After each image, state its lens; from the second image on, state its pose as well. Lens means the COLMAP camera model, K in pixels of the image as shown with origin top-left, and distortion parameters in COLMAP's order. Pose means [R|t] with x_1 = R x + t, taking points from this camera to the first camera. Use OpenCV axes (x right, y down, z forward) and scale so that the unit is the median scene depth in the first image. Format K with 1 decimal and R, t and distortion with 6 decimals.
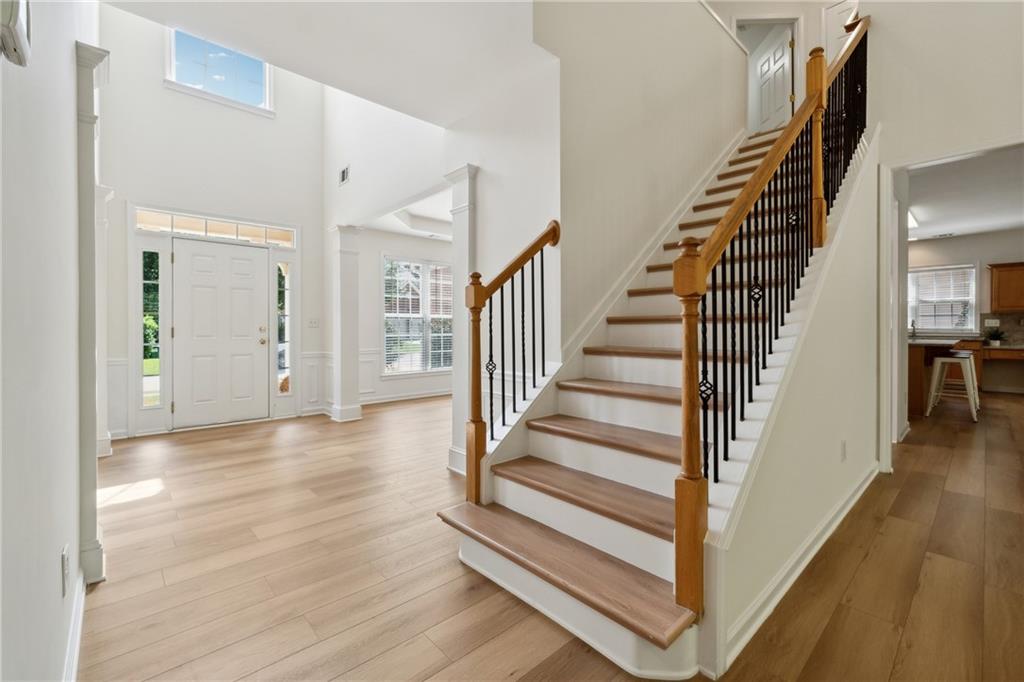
lens RADIAL K [[435.3, 0, 515.8], [0, 435.3, 330.2], [0, 0, 1]] dist [0.000686, -0.001126]
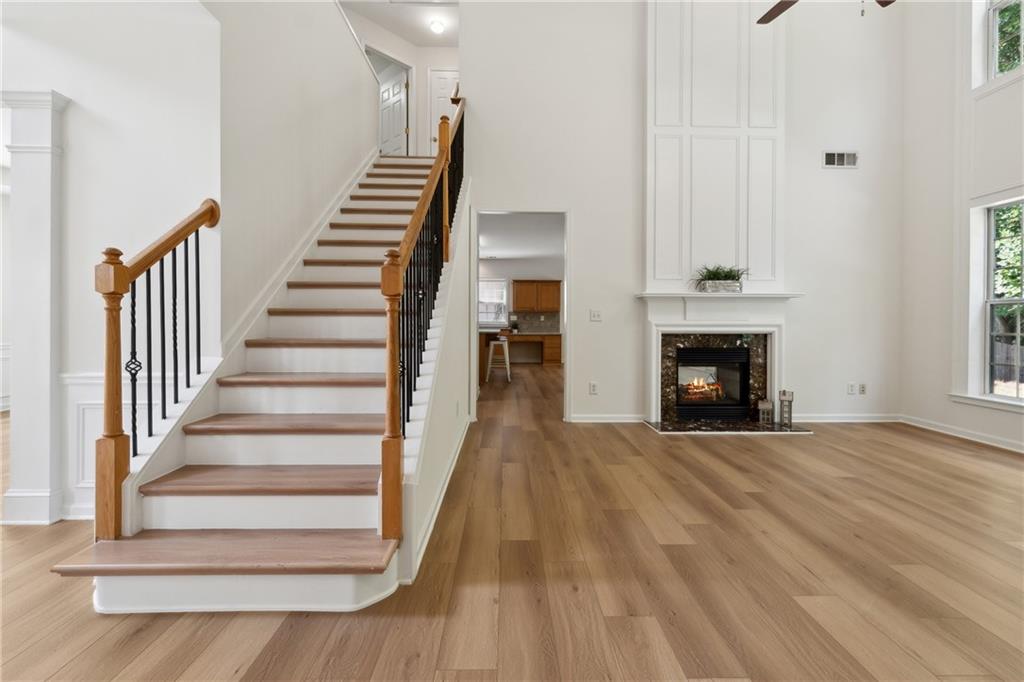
lens RADIAL K [[435.3, 0, 514.4], [0, 435.3, 322.6], [0, 0, 1]] dist [0.000686, -0.001126]
pose [[0.661620, 0.002145, 0.749837, -0.183174], [-0.002506, 0.999997, -0.000649, 0.000705], [-0.749836, -0.001450, 0.661623, -0.065719]]
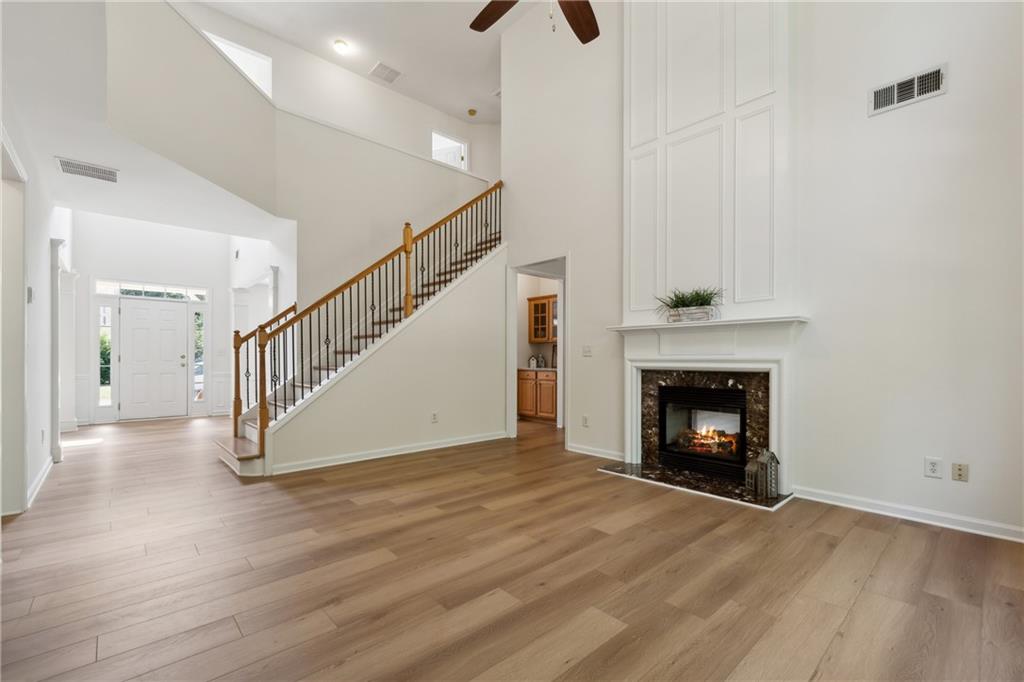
lens RADIAL K [[435.3, 0, 513.1], [0, 435.3, 357.6], [0, 0, 1]] dist [0.000686, -0.001126]
pose [[0.999992, 0.002641, 0.002881, 1.149862], [-0.002635, 0.999994, -0.002112, 0.003487], [-0.002886, 0.002104, 0.999994, -1.052688]]
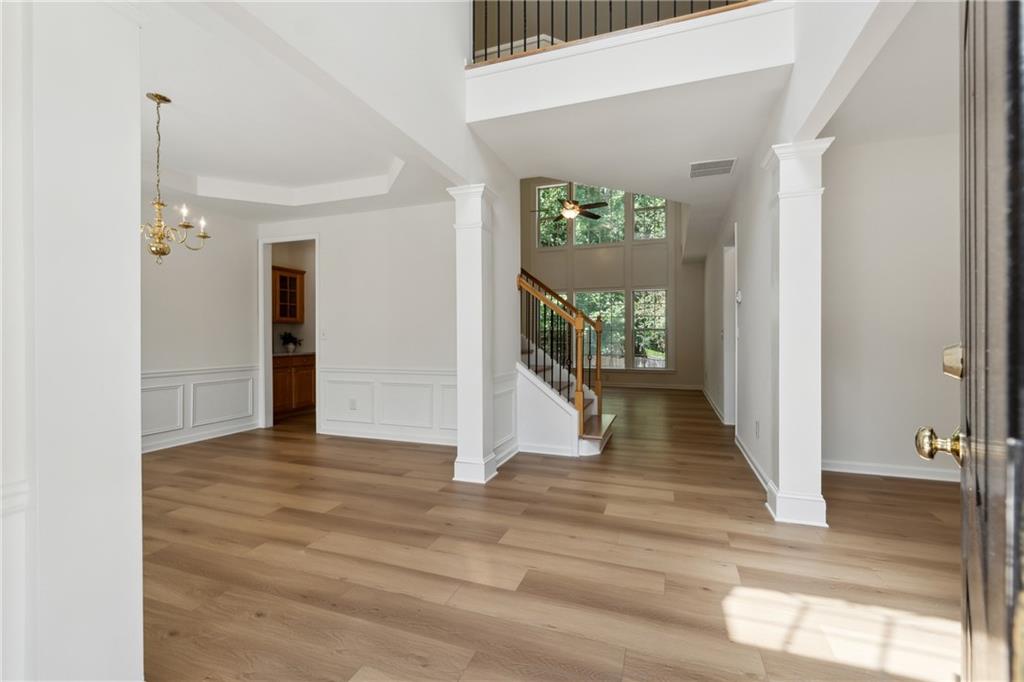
lens RADIAL K [[435.3, 0, 504.2], [0, 435.3, 335.0], [0, 0, 1]] dist [0.000686, -0.001126]
pose [[-0.465493, -0.000252, 0.885052, -1.451795], [0.007984, 0.999958, 0.004484, -0.034231], [-0.885016, 0.009153, -0.465471, 1.952483]]
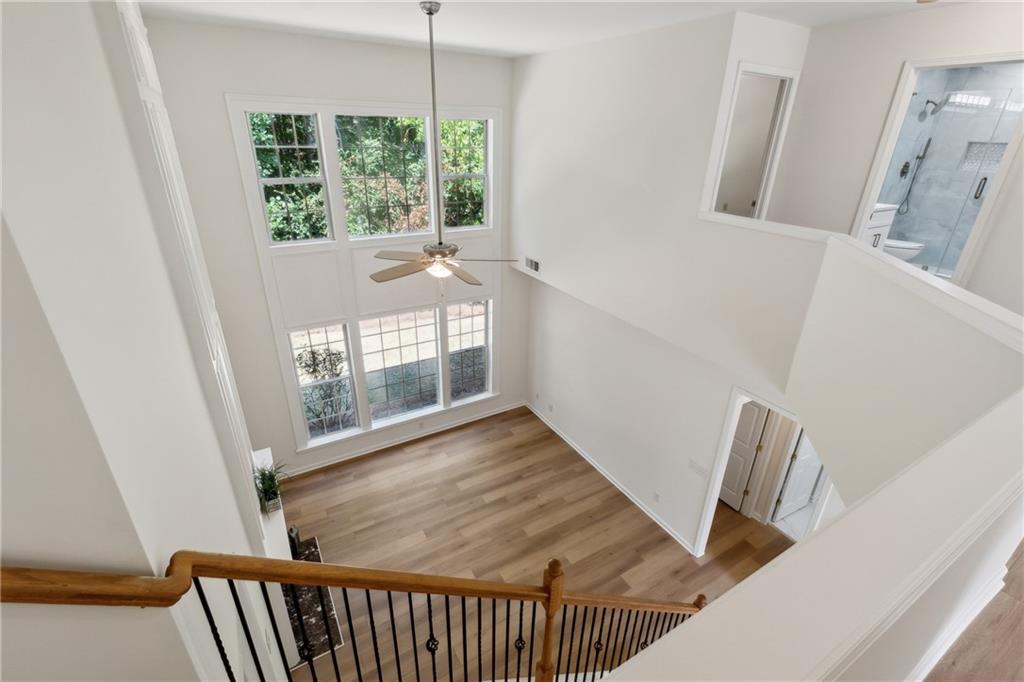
lens RADIAL K [[462.4, 0, 515.4], [0, 462.4, 339.2], [0, 0, 1]] dist [0.004231, 0.000041]
pose [[-0.978594, -0.103084, 0.178124, 0.614603], [-0.020168, 0.909381, 0.415475, -1.440552], [-0.204811, 0.402988, -0.891994, 1.644948]]
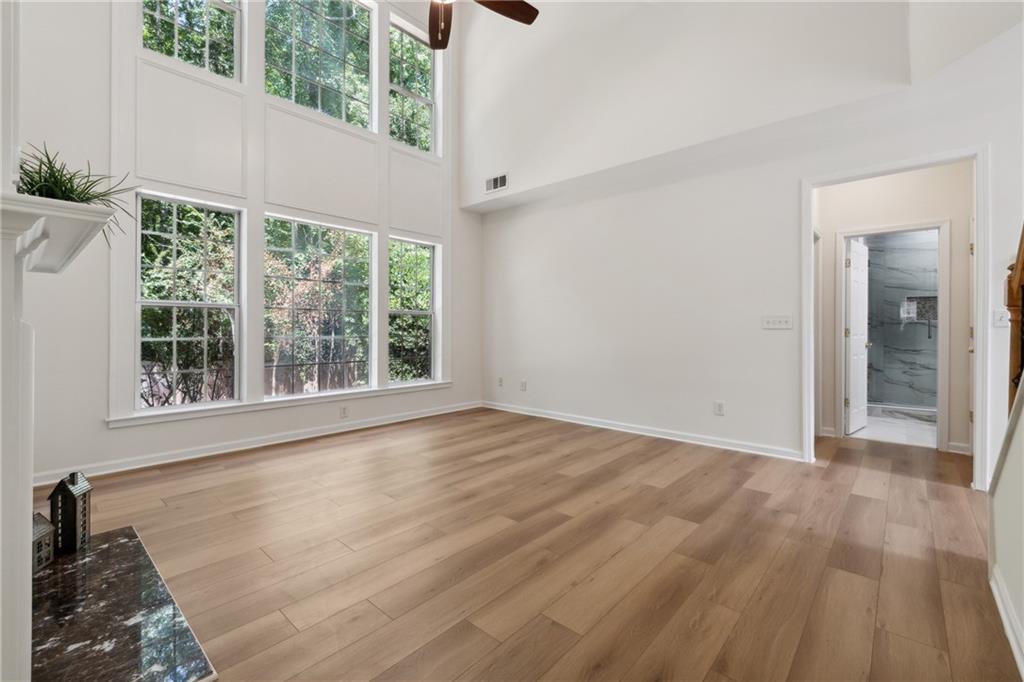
lens RADIAL K [[435.3, 0, 516.7], [0, 435.3, 341.4], [0, 0, 1]] dist [0.000686, -0.001126]
pose [[-0.994698, -0.000405, -0.102838, 1.161684], [-0.003379, 0.999581, 0.028744, -0.003693], [0.102784, 0.028939, -0.994283, 1.207984]]
